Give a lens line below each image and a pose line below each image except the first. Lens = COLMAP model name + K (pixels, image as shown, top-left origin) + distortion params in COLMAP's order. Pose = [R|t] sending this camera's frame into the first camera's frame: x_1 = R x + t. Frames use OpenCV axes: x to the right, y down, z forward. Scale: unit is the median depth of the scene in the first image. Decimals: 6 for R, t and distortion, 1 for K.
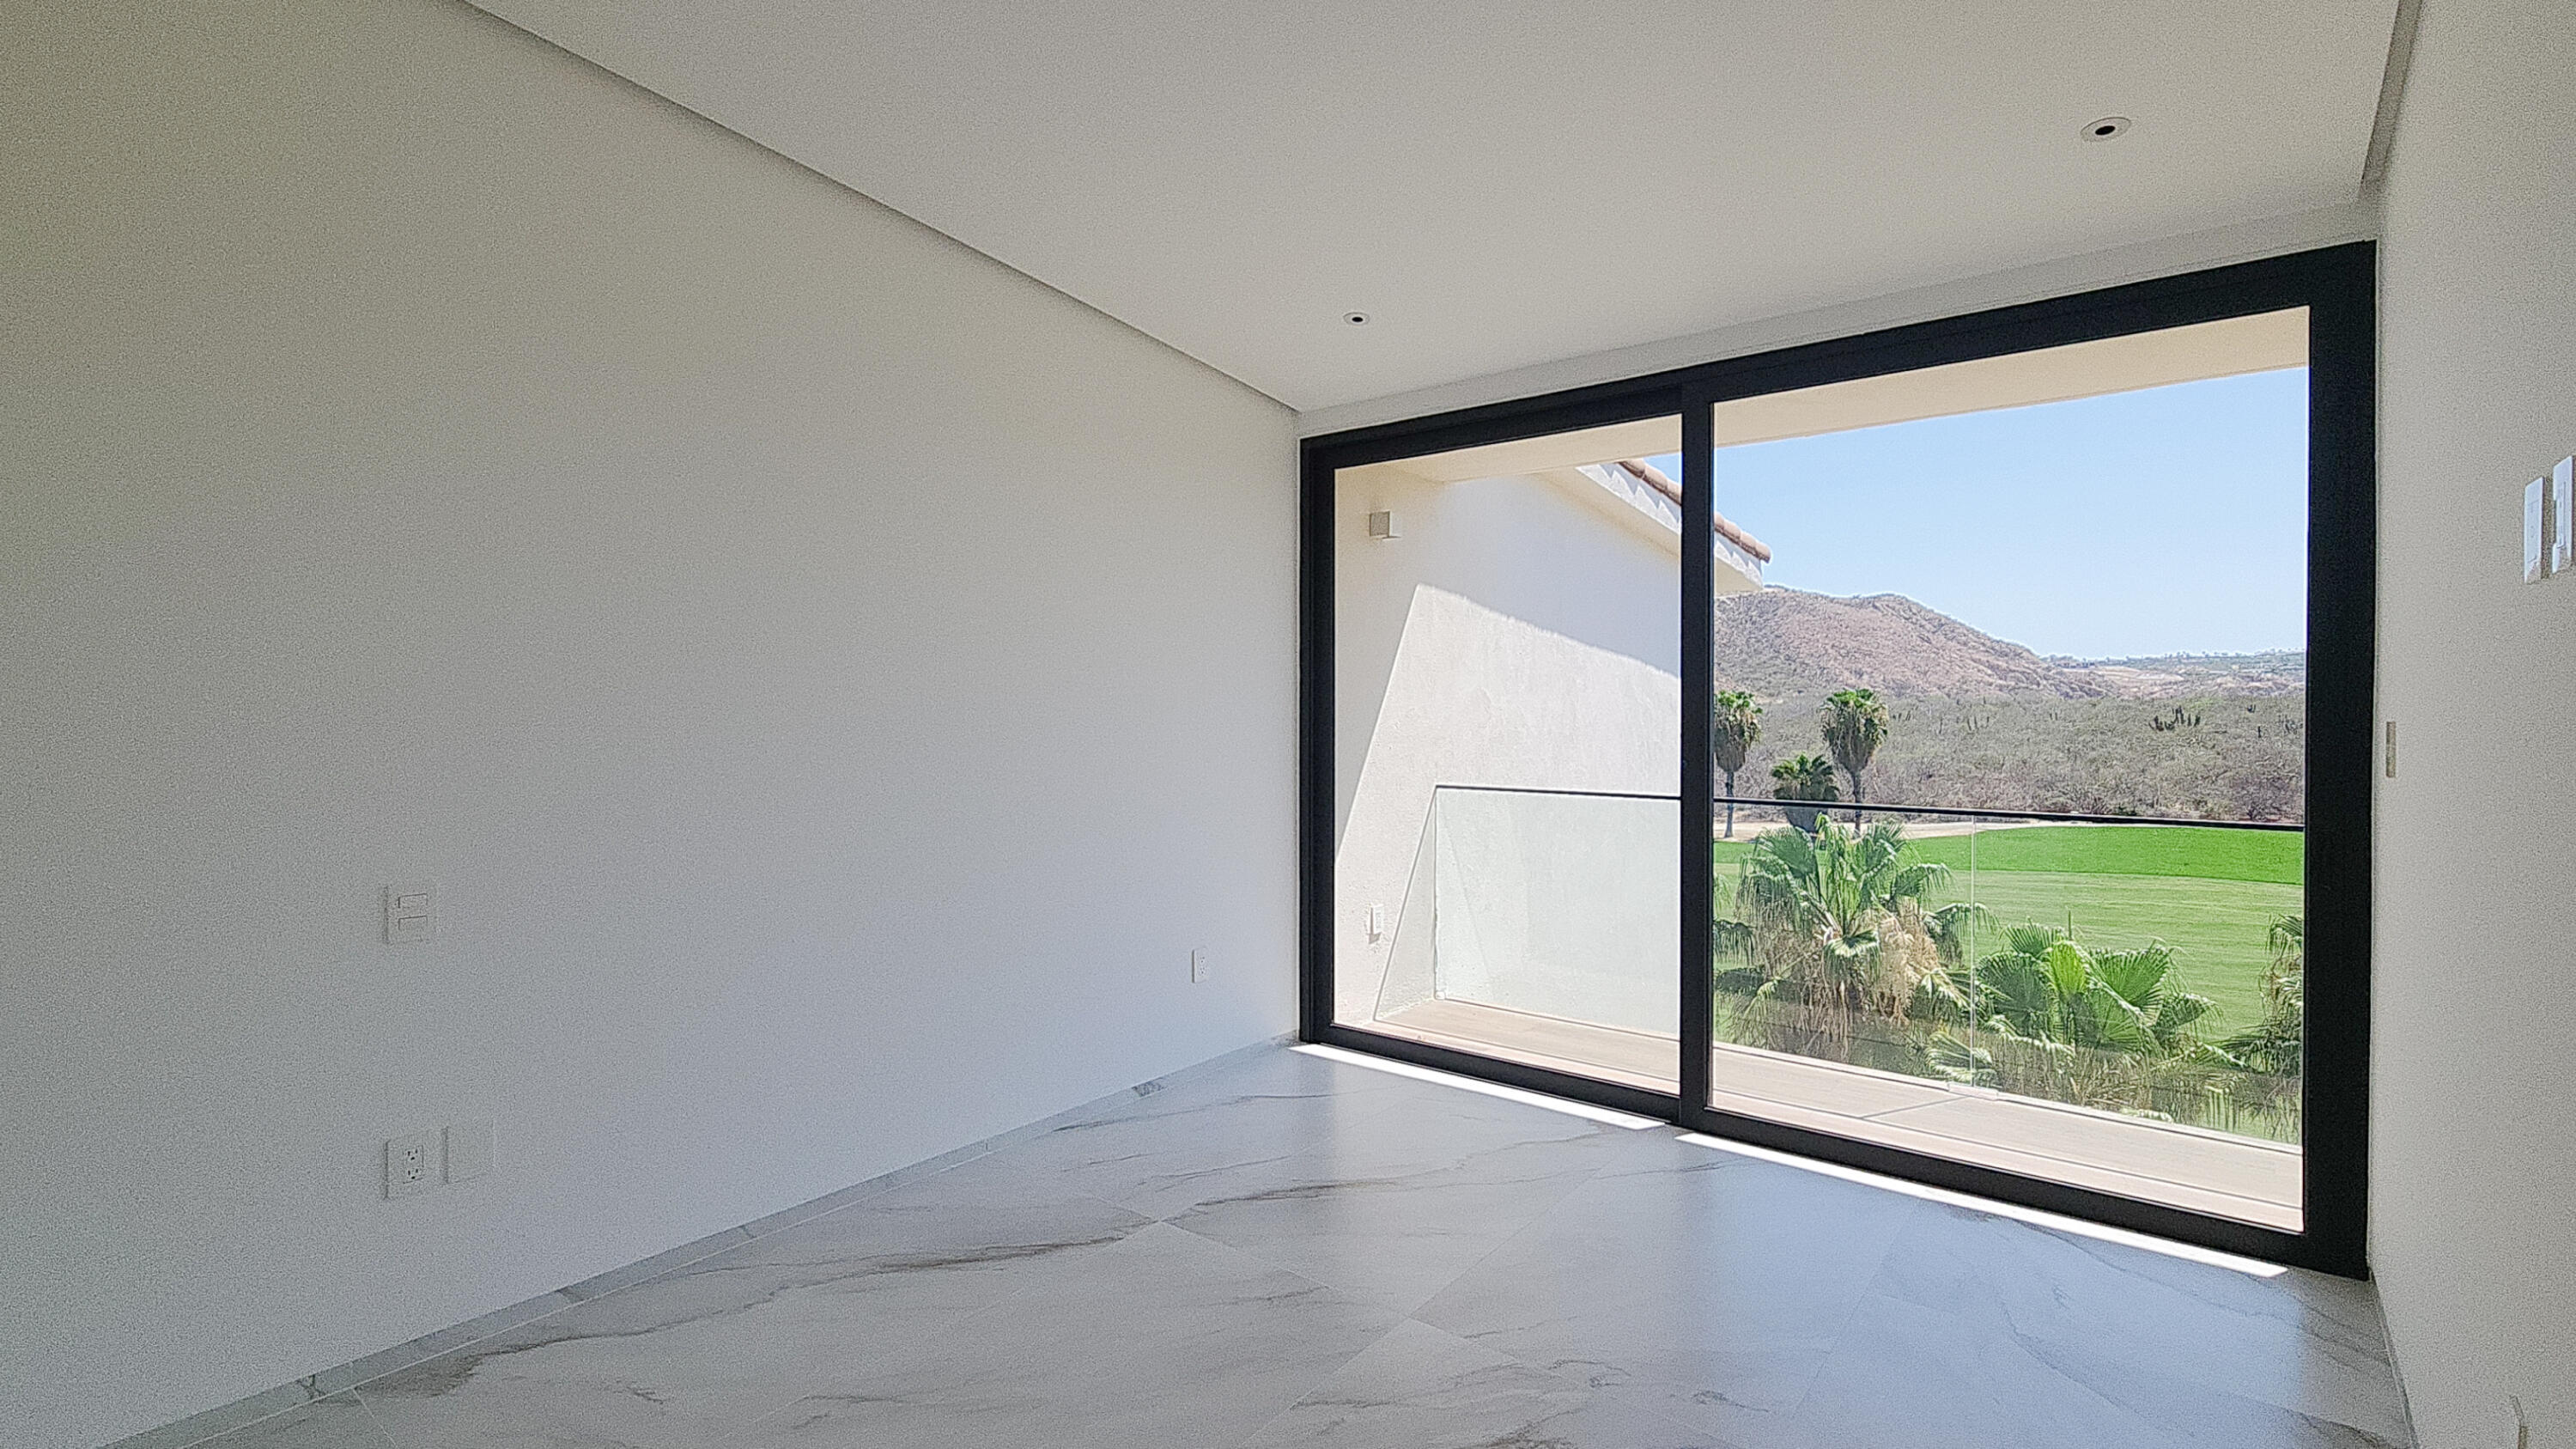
lens RADIAL K [[1158.4, 0, 1285.2], [0, 1158.4, 719.2], [0, 0, 1]] dist [0.010904, -0.000426]
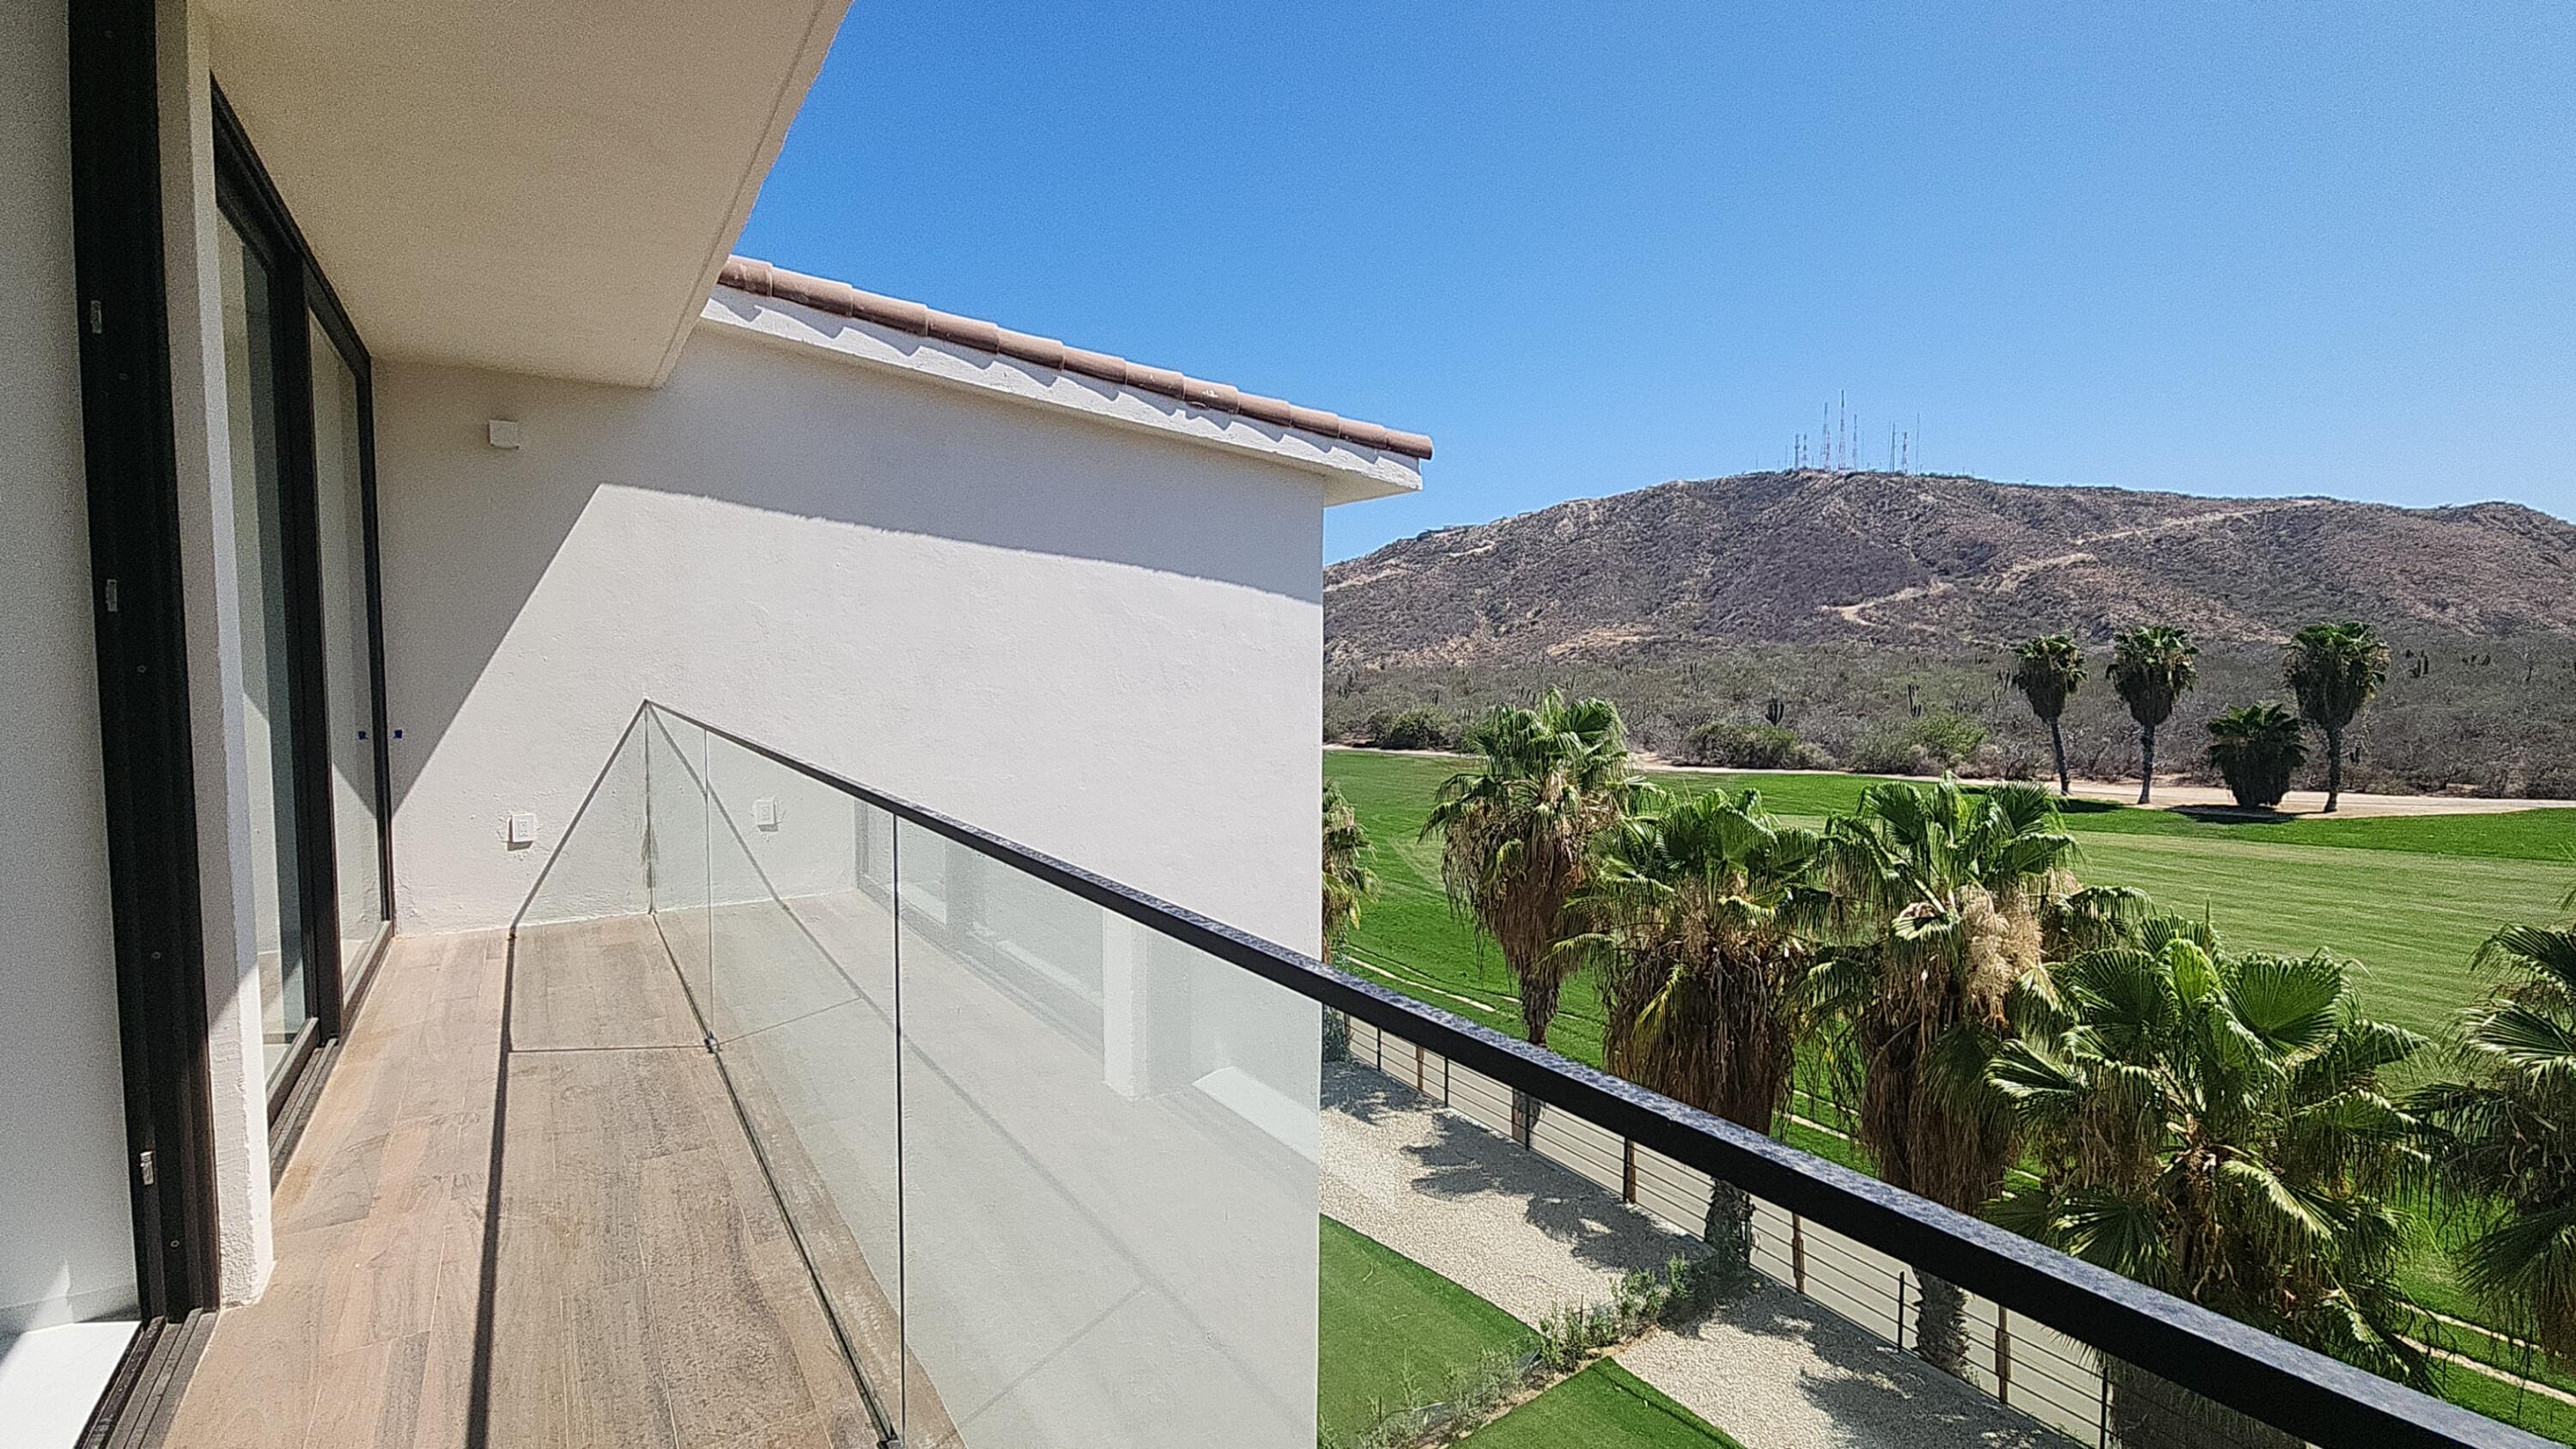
lens RADIAL K [[1160.8, 0, 1288.0], [0, 1160.8, 724.5], [0, 0, 1]] dist [0.013973, 0.000010]
pose [[0.949337, 0.021579, -0.313519, 0.341535], [-0.004379, 0.998451, 0.055463, 0.007859], [0.314230, -0.051280, 0.947961, 0.084585]]
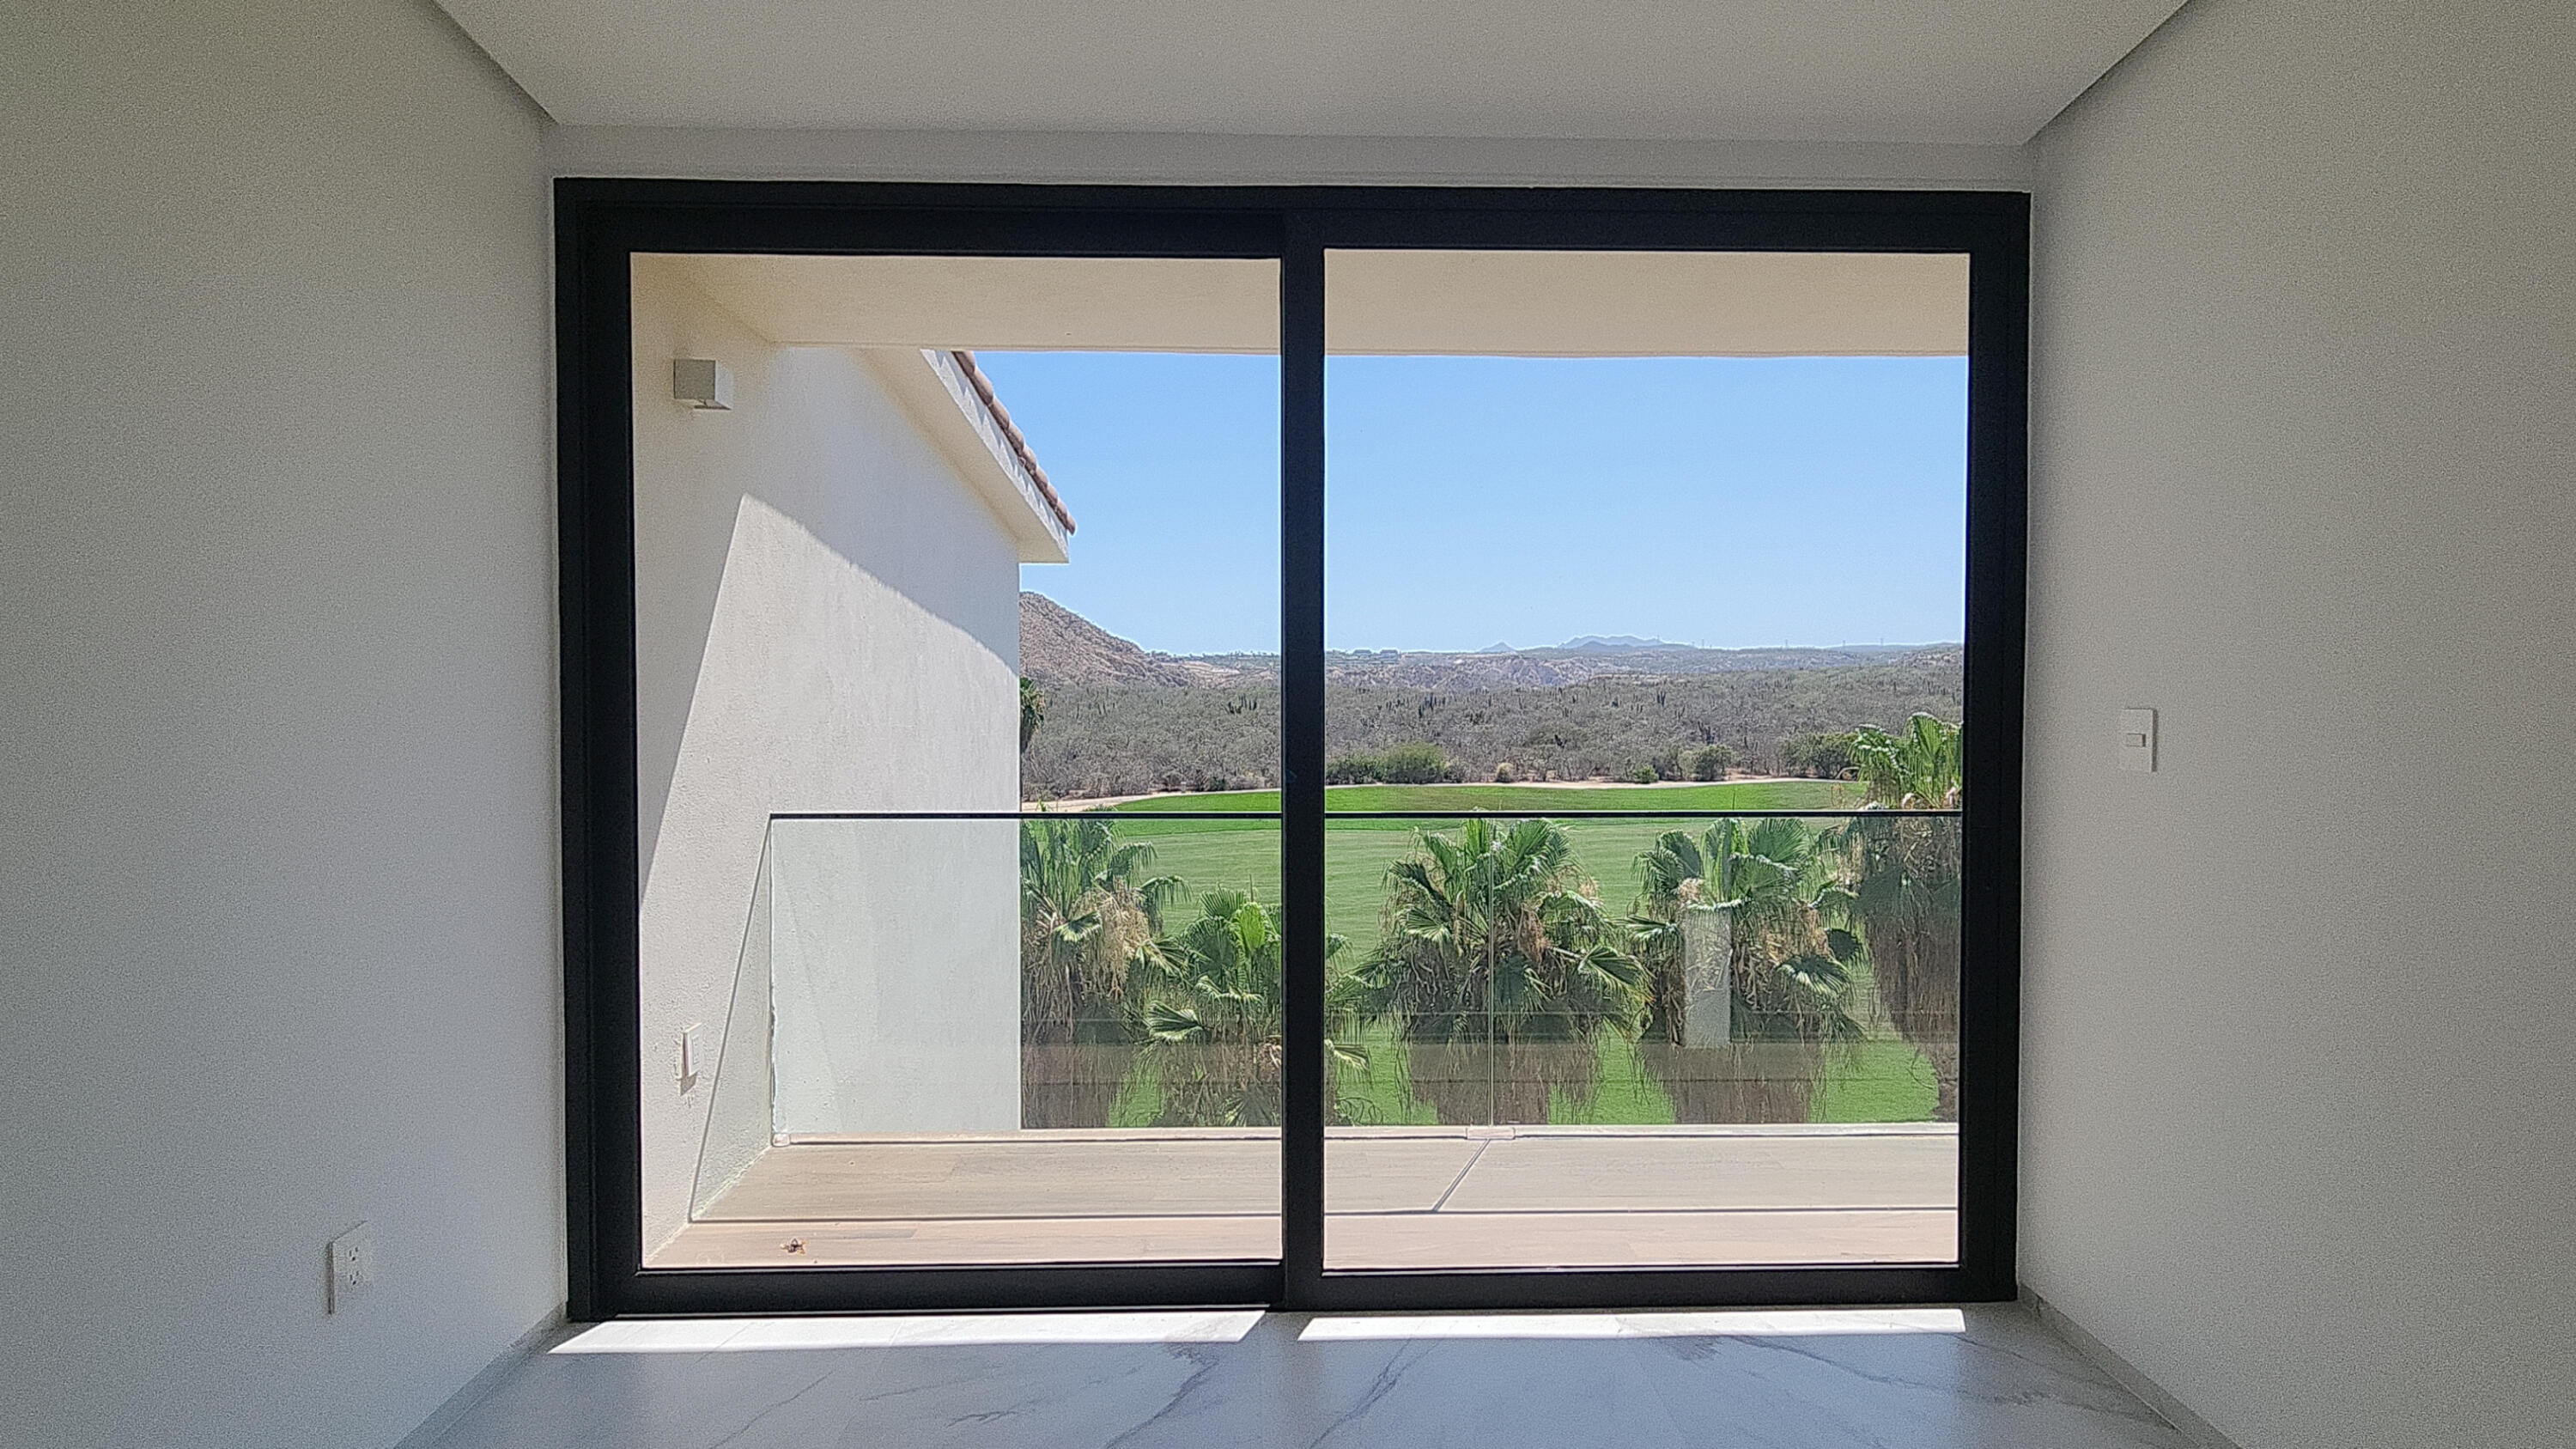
lens RADIAL K [[1158.4, 0, 1285.2], [0, 1158.4, 719.2], [0, 0, 1]] dist [0.010904, -0.000426]
pose [[0.766383, -0.012831, 0.642256, -0.022757], [0.005802, 0.999898, 0.013052, -0.000840], [-0.642358, -0.006276, 0.766379, 0.116846]]
